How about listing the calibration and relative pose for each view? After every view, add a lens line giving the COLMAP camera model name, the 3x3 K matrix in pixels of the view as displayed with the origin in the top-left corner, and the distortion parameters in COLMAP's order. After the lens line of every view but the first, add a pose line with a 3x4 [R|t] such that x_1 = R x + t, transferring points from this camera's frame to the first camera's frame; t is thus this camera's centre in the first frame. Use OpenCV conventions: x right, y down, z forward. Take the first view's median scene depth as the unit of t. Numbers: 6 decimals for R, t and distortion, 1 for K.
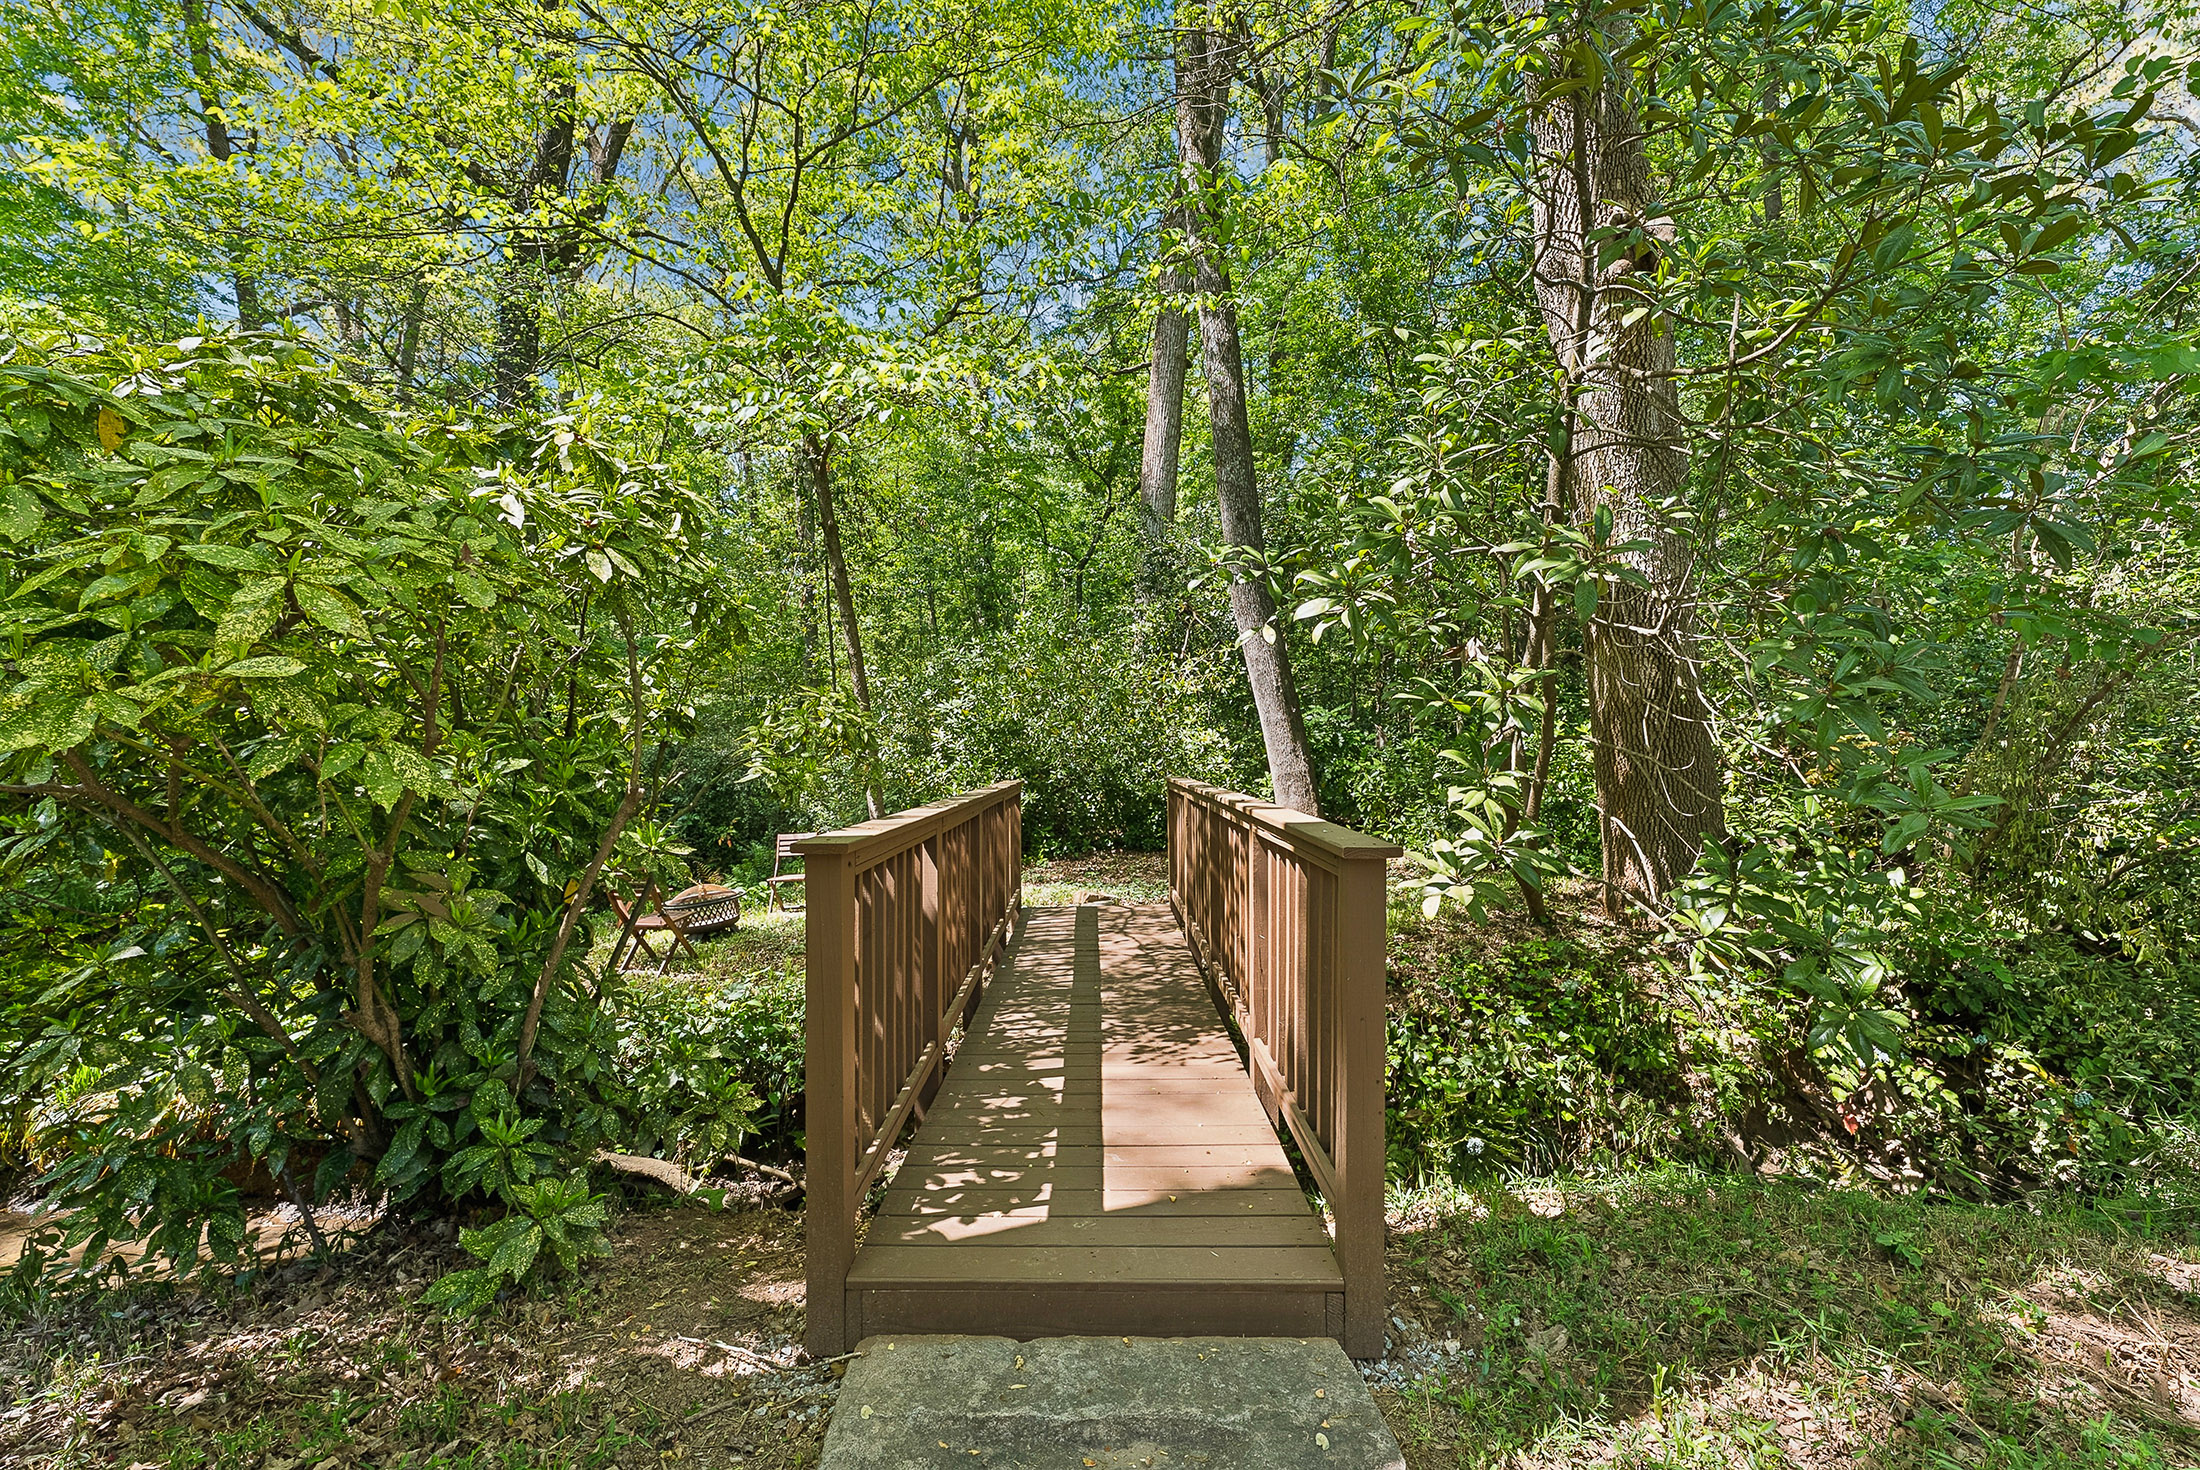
lens RADIAL K [[899.1, 0, 1103.7], [0, 899.1, 742.7], [0, 0, 1]] dist [-0.002759, -0.000449]
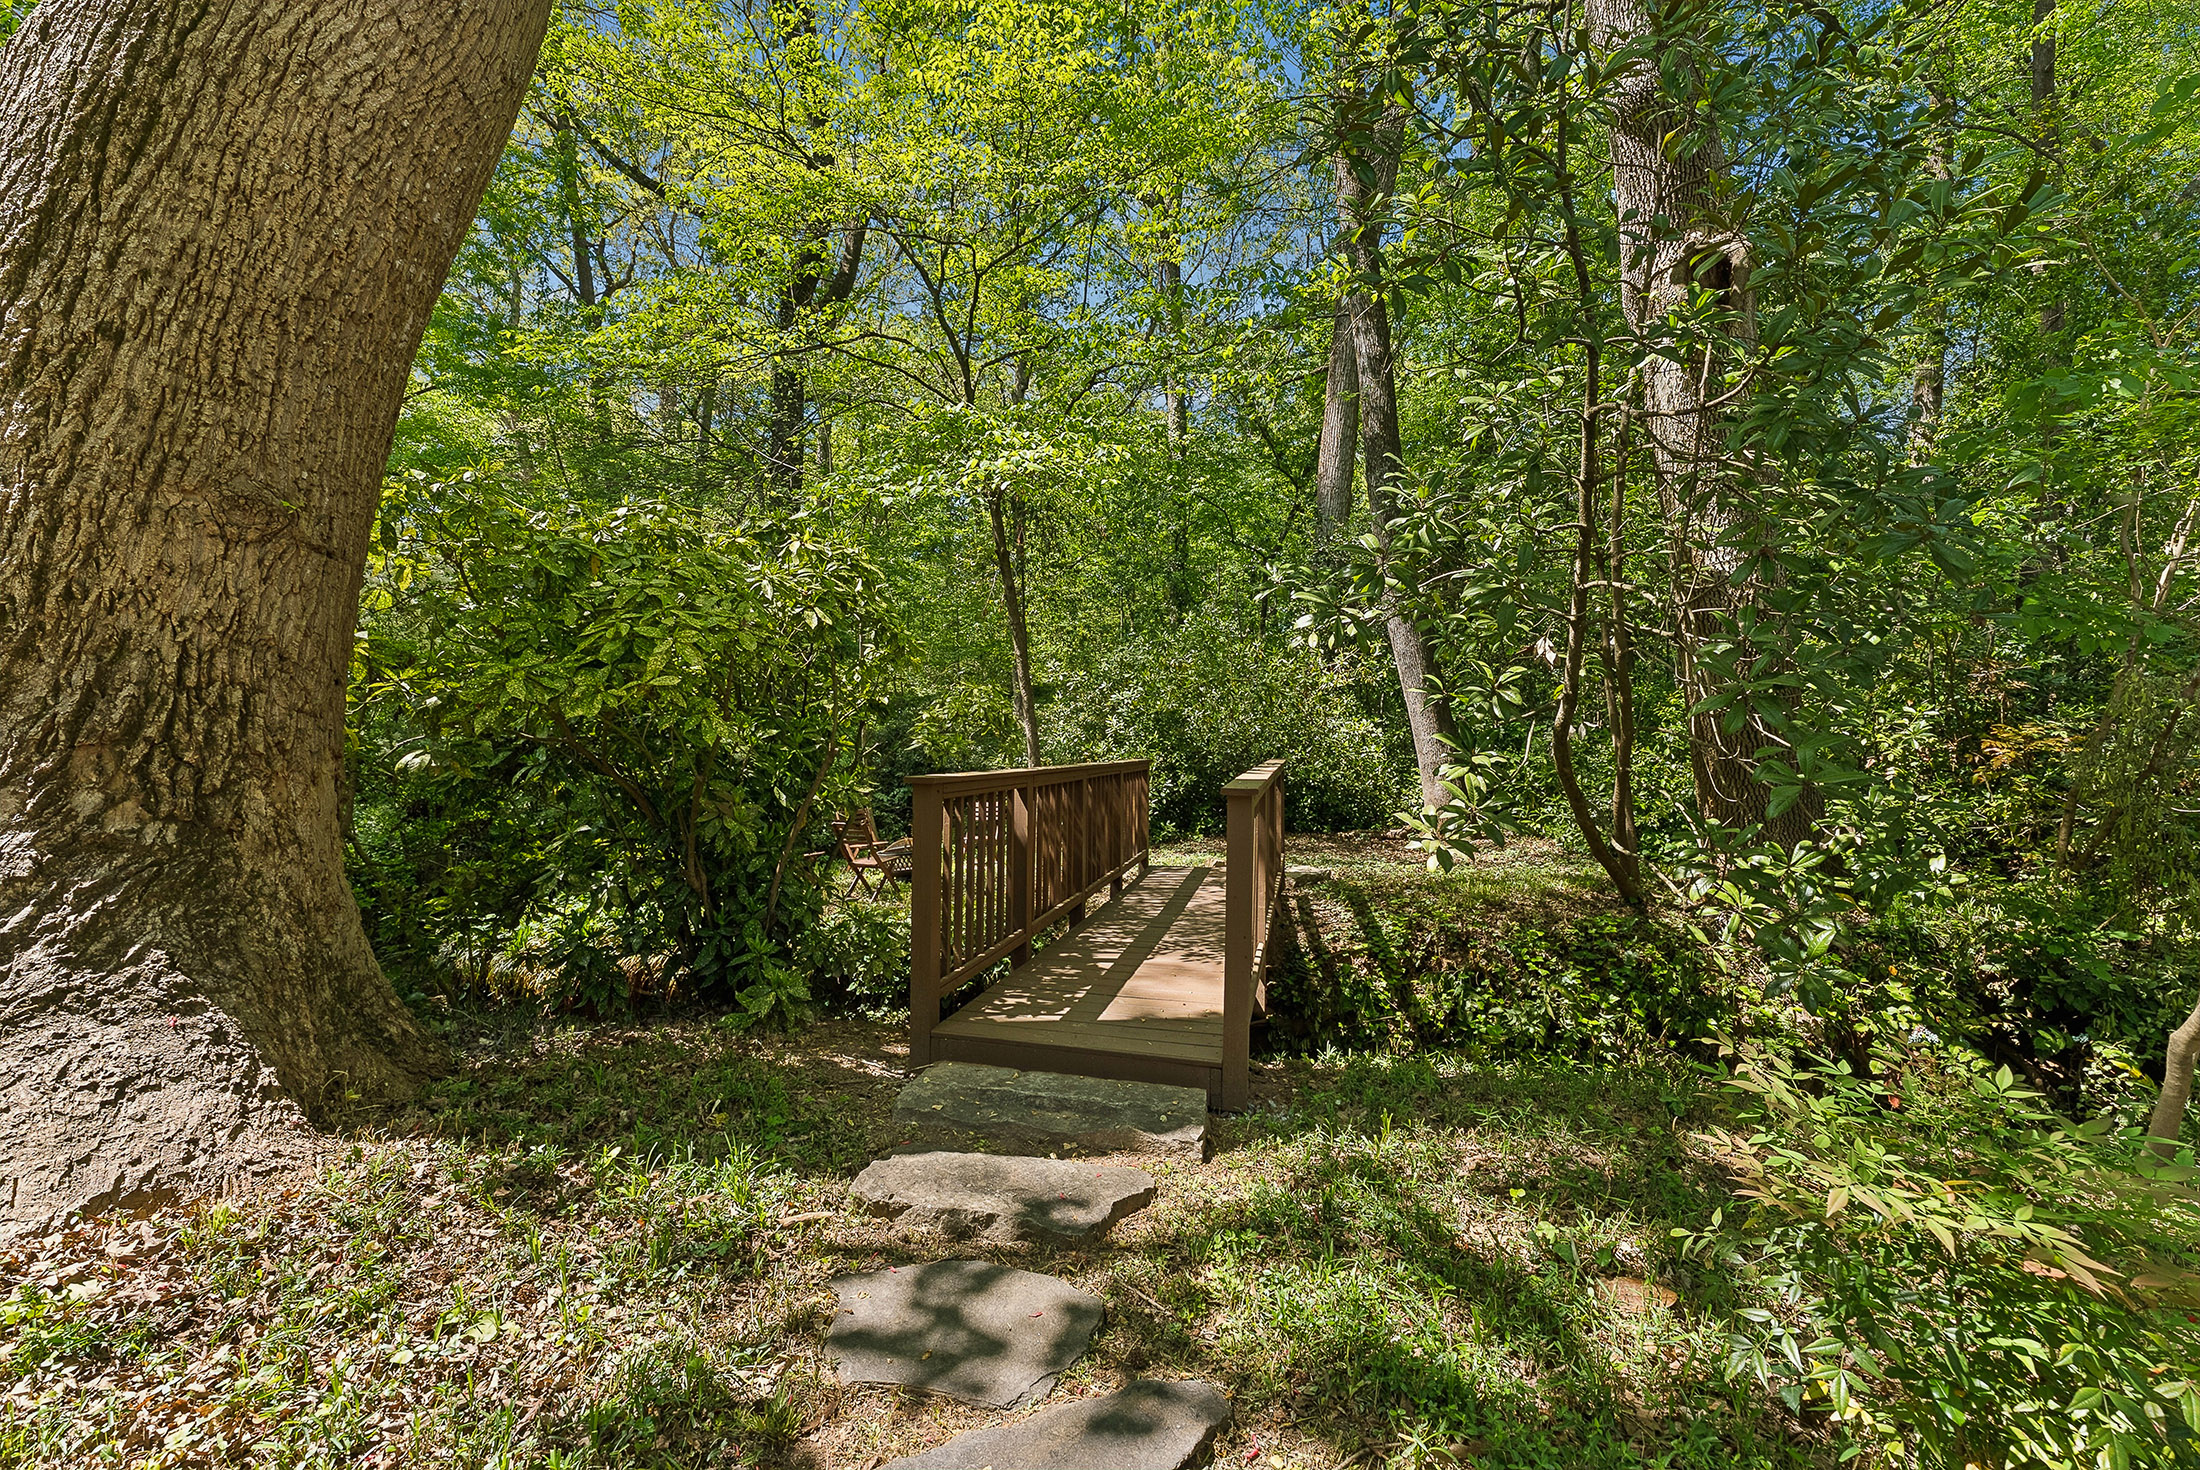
lens RADIAL K [[899.1, 0, 1096.9], [0, 899.1, 725.1], [0, 0, 1]] dist [-0.002759, -0.000449]
pose [[0.969963, 0.010284, -0.243037, 0.235337], [-0.012310, 0.999901, -0.006820, 0.010140], [0.242943, 0.009607, 0.969993, -0.325620]]
